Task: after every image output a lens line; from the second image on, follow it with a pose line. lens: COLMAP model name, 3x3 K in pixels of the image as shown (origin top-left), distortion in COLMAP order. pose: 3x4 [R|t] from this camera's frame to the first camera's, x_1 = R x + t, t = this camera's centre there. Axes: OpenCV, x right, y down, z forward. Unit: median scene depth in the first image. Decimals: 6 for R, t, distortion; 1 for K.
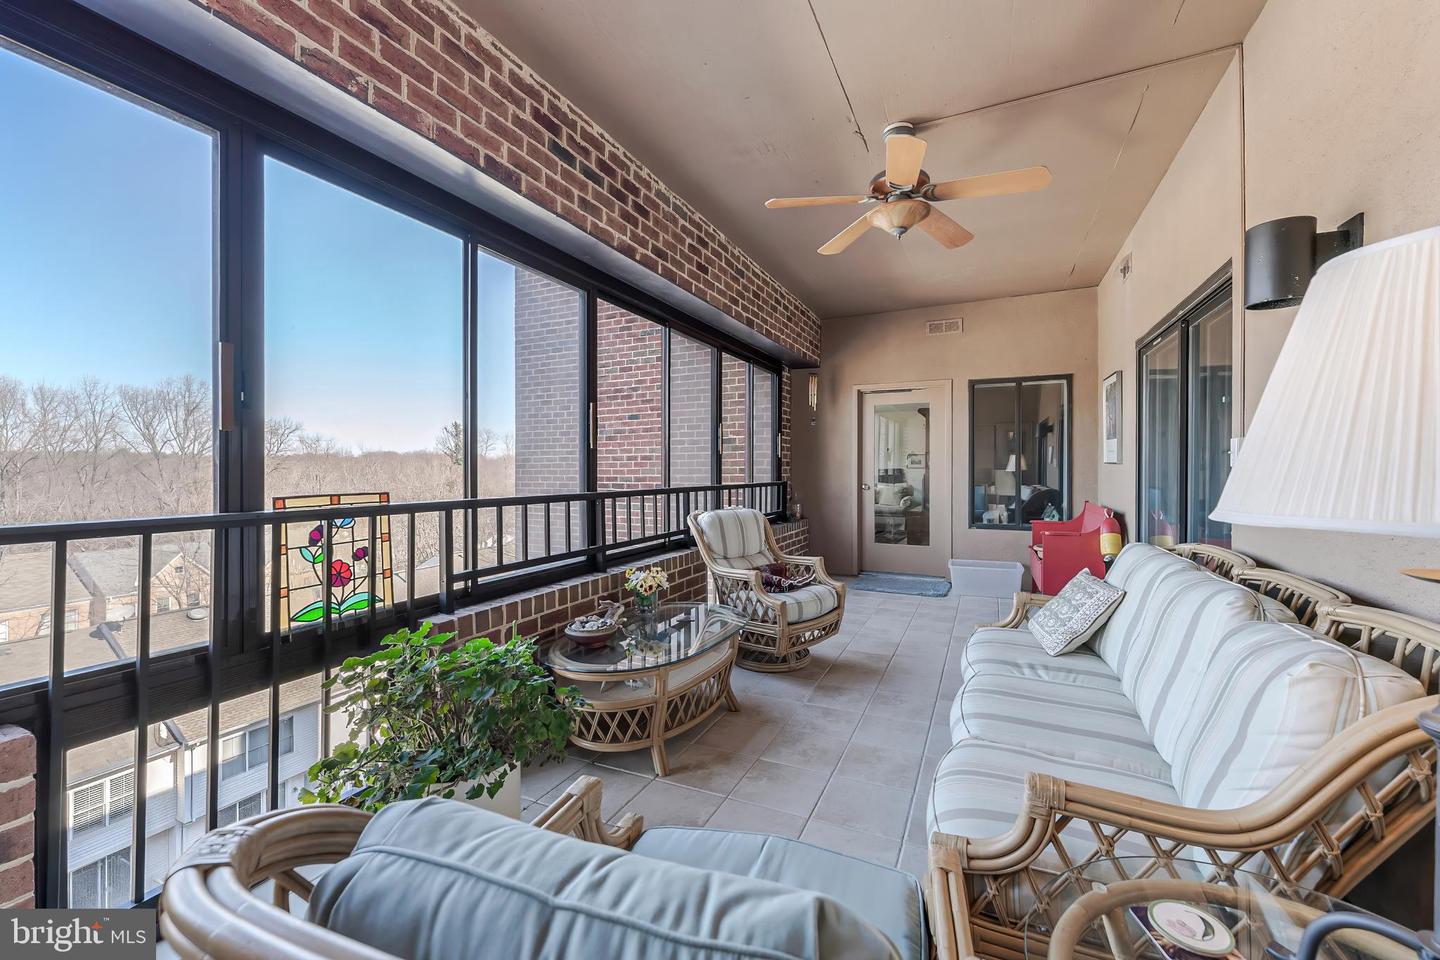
lens RADIAL K [[577.3, 0, 750.0], [0, 577.3, 460.9], [0, 0, 1]] dist [0.002989, 0.000121]
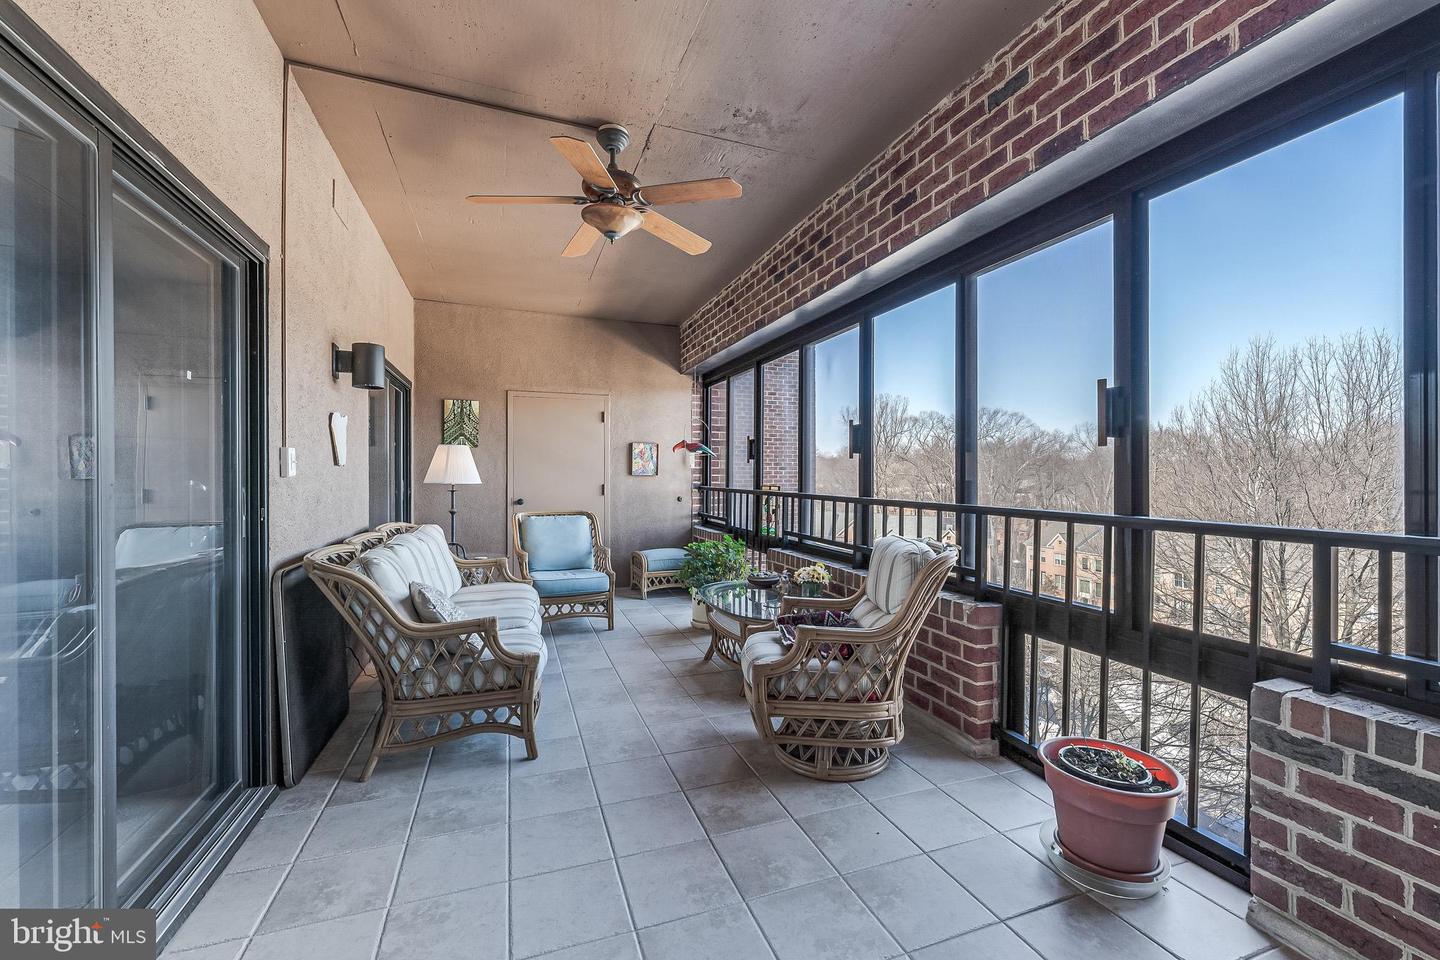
lens RADIAL K [[577.3, 0, 722.1], [0, 577.3, 483.9], [0, 0, 1]] dist [0.002989, 0.000121]
pose [[-0.732439, 0.003190, -0.680825, 0.713081], [0.000525, 0.999991, 0.004120, 0.023645], [0.680833, 0.002660, -0.732434, 1.680073]]
